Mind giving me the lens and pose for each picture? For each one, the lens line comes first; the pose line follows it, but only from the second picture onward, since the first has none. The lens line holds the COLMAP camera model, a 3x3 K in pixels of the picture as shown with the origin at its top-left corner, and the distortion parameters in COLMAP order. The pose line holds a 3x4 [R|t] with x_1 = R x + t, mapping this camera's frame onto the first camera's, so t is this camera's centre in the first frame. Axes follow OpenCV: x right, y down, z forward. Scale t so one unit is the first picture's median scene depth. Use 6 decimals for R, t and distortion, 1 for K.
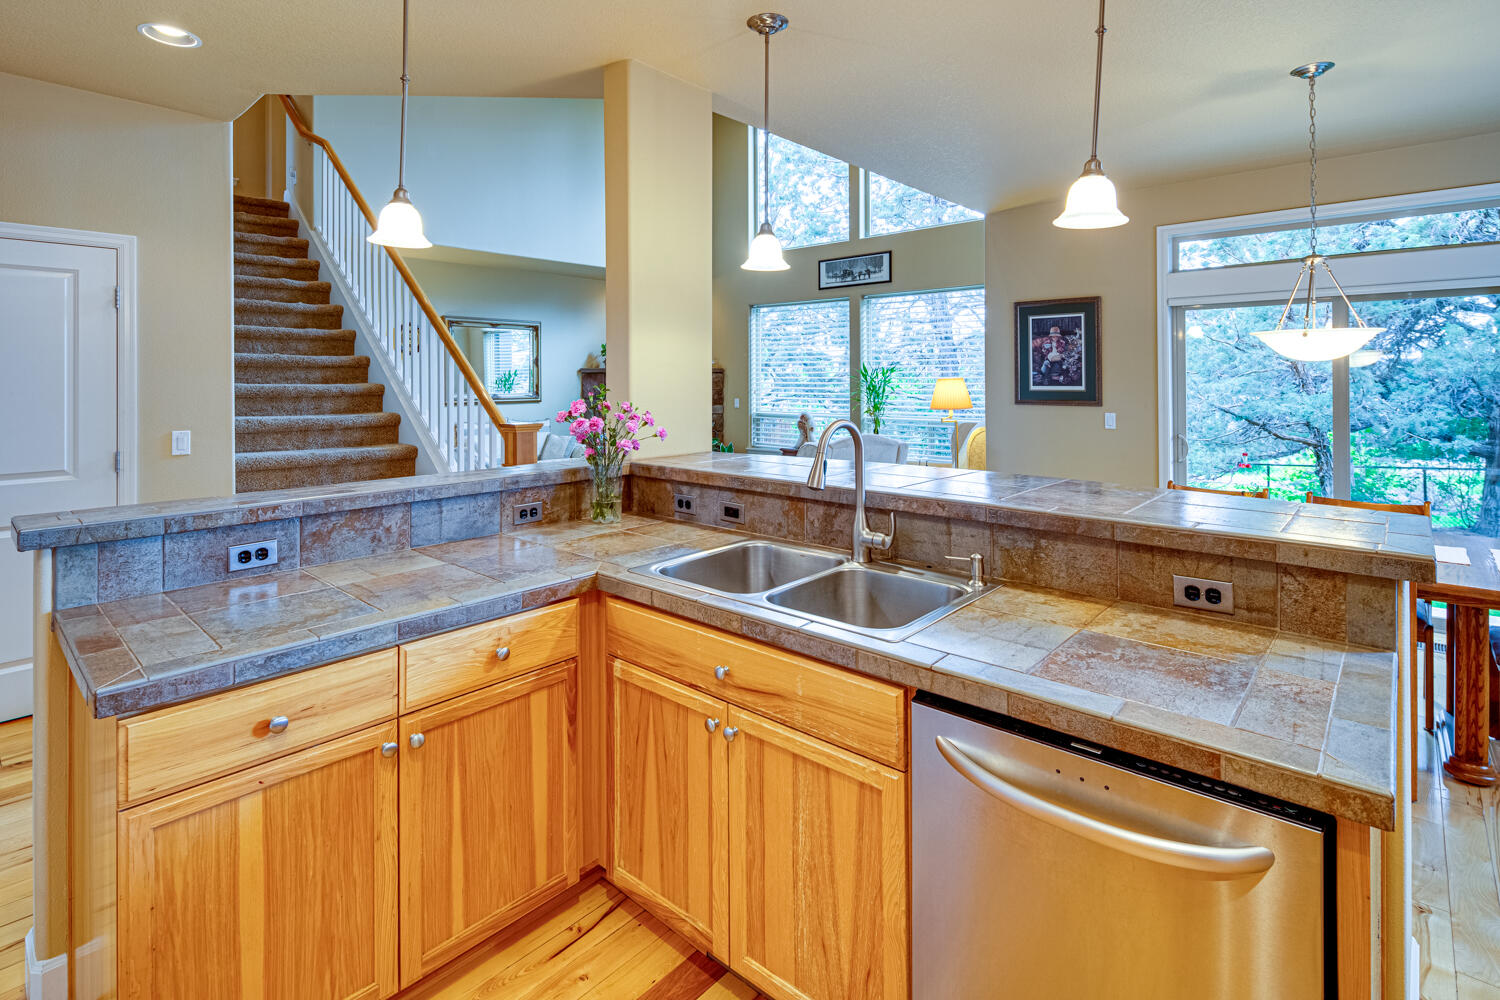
lens RADIAL K [[729.4, 0, 737.0], [0, 729.4, 375.1], [0, 0, 1]] dist [0.006762, -0.006469]
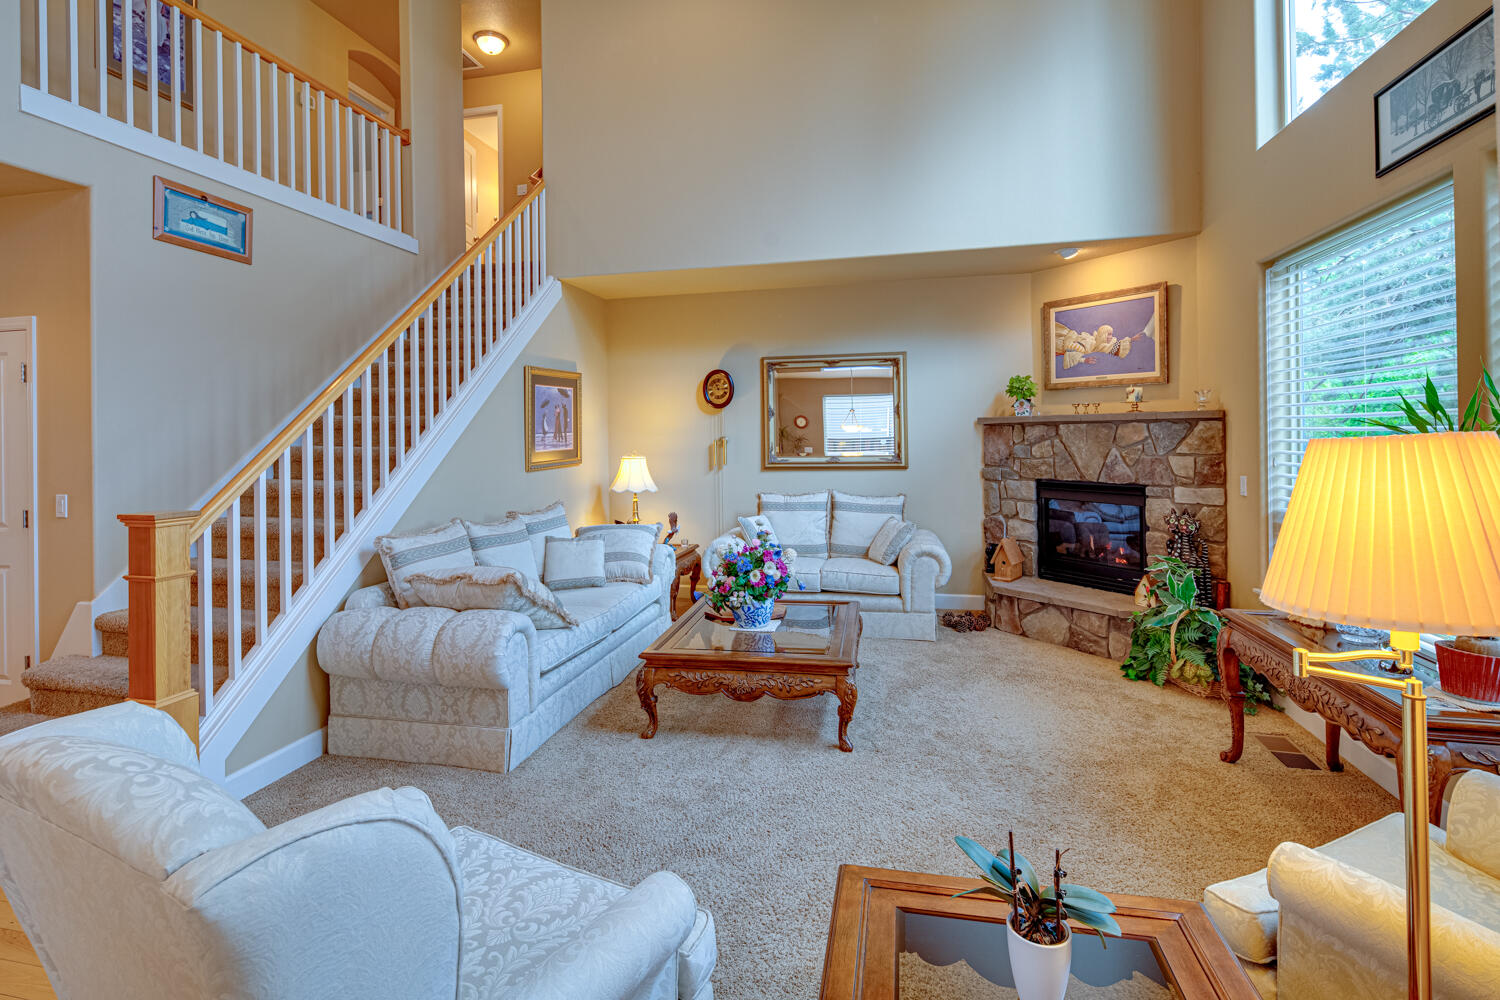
lens RADIAL K [[729.4, 0, 761.7], [0, 729.4, 438.5], [0, 0, 1]] dist [0.006762, -0.006469]
pose [[0.508821, -0.001179, -0.860872, 0.268599], [0.016778, 0.999823, 0.008547, 0.000369], [0.860709, -0.018793, 0.508750, 0.576078]]
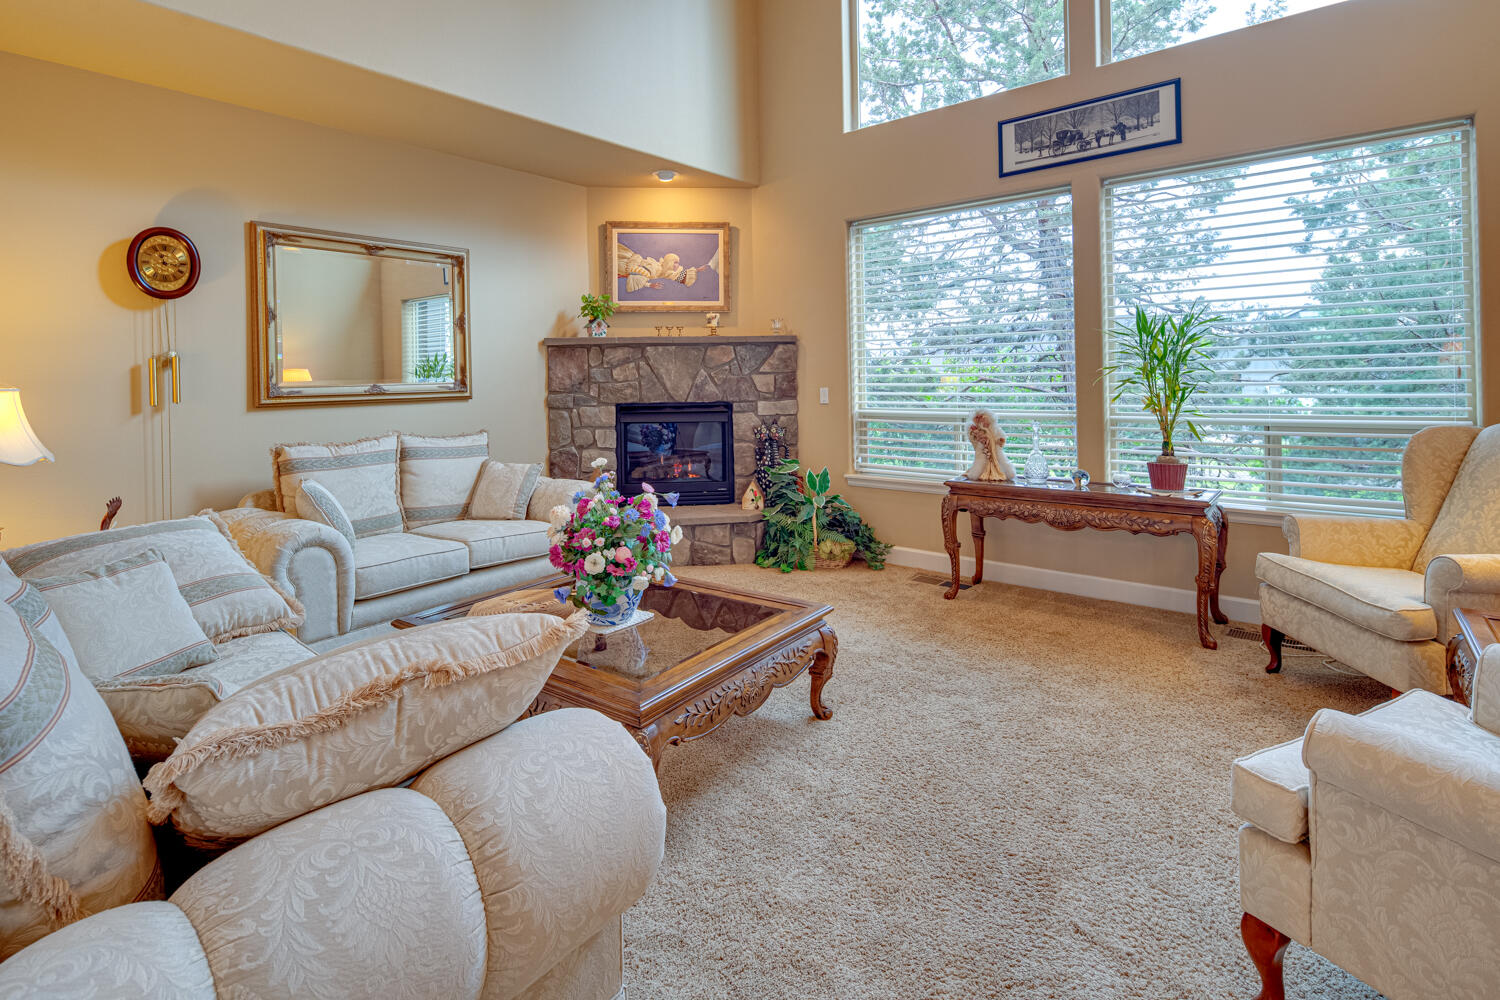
lens RADIAL K [[729.4, 0, 745.0], [0, 729.4, 373.5], [0, 0, 1]] dist [0.006762, -0.006469]
pose [[0.998557, -0.015680, 0.051363, -0.102834], [0.015452, 0.999869, 0.004826, 0.019926], [-0.051432, -0.004026, 0.998668, 0.491407]]
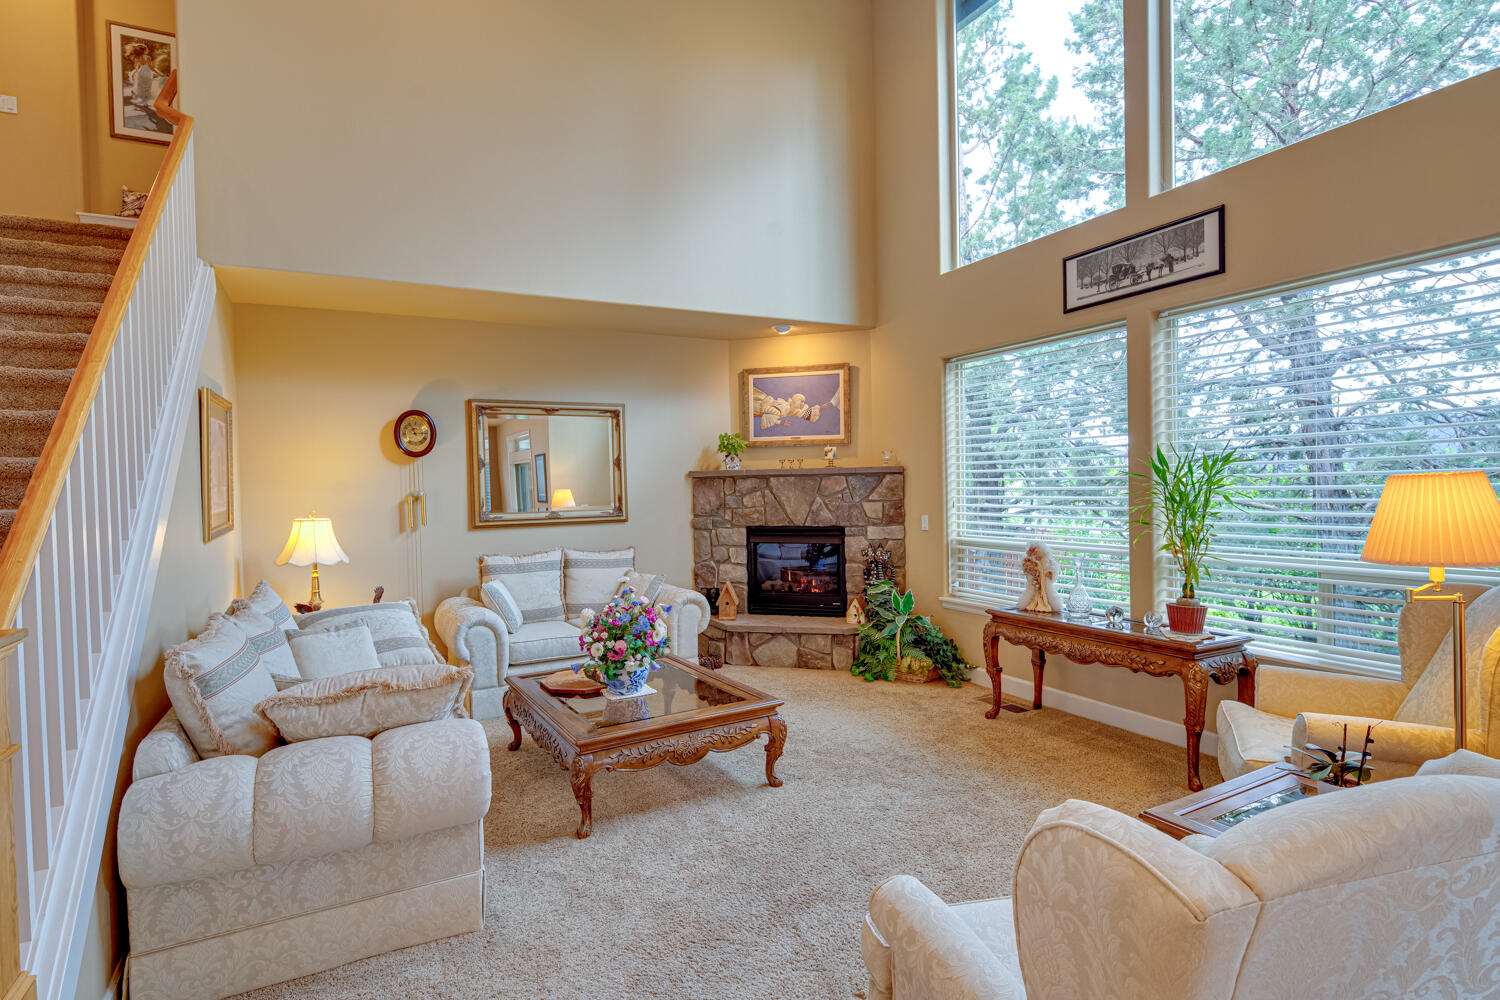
lens RADIAL K [[729.4, 0, 752.5], [0, 729.4, 502.5], [0, 0, 1]] dist [0.006762, -0.006469]
pose [[0.943483, -0.009115, -0.331296, 0.074333], [0.020020, 0.999364, 0.029517, 0.000893], [0.330816, -0.034482, 0.943065, 0.423266]]
